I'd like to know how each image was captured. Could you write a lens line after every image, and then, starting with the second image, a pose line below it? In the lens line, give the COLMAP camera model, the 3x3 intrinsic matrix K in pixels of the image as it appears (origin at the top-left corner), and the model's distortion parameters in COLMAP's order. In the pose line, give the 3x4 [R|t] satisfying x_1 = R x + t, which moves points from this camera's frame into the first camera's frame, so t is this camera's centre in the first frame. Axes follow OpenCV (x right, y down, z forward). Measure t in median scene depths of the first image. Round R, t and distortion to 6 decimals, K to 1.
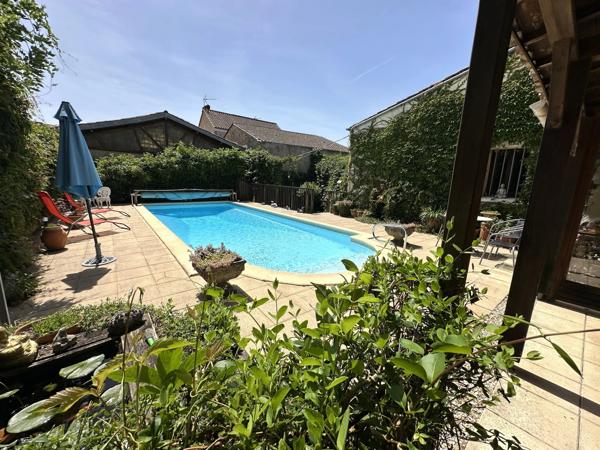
lens RADIAL K [[240.1, 0, 299.6], [0, 240.1, 225.2], [0, 0, 1]] dist [-0.001634, -0.000126]
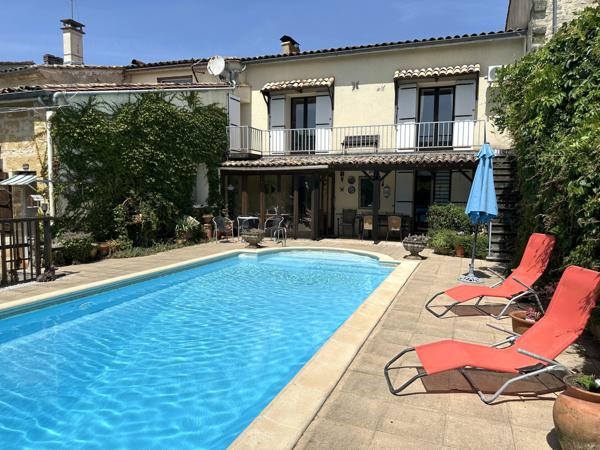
lens RADIAL K [[422.3, 0, 313.2], [0, 422.3, 238.0], [0, 0, 1]] dist [0.041947, -0.047205]
pose [[-0.517801, -0.131326, 0.845362, -0.794029], [0.133849, 0.963542, 0.231670, -0.219370], [-0.844966, 0.233110, -0.481345, 0.937930]]
